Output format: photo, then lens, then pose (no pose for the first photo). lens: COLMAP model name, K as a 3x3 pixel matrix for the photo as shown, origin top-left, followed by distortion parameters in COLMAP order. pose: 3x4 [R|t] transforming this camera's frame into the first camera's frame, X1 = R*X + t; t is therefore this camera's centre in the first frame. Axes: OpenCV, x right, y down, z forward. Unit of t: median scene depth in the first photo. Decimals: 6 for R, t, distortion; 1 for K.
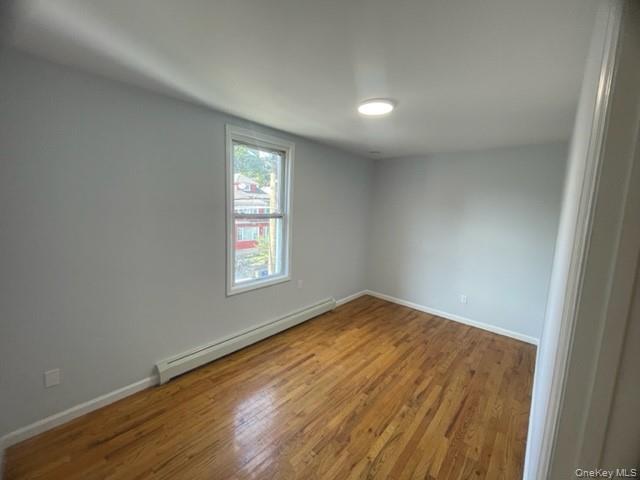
lens RADIAL K [[259.0, 0, 322.1], [0, 259.0, 235.4], [0, 0, 1]] dist [-0.001050, 0.001312]
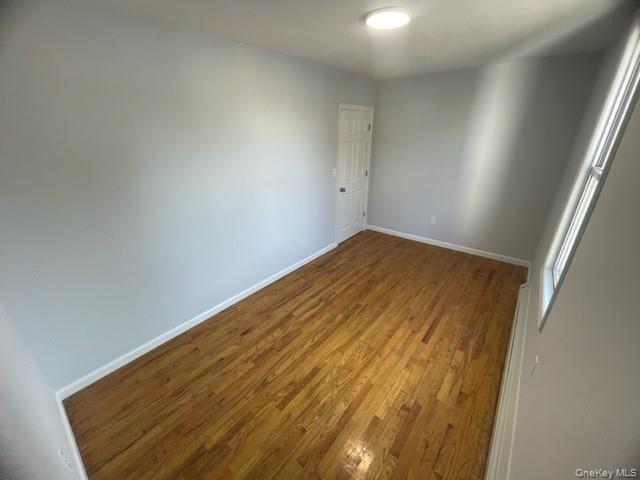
lens RADIAL K [[259.0, 0, 319.6], [0, 259.0, 240.0], [0, 0, 1]] dist [-0.001050, 0.001312]
pose [[-0.999053, -0.015039, -0.040839, 0.375939], [-0.033156, 0.870855, 0.490420, -0.234713], [0.028190, 0.491309, -0.870529, 1.735618]]
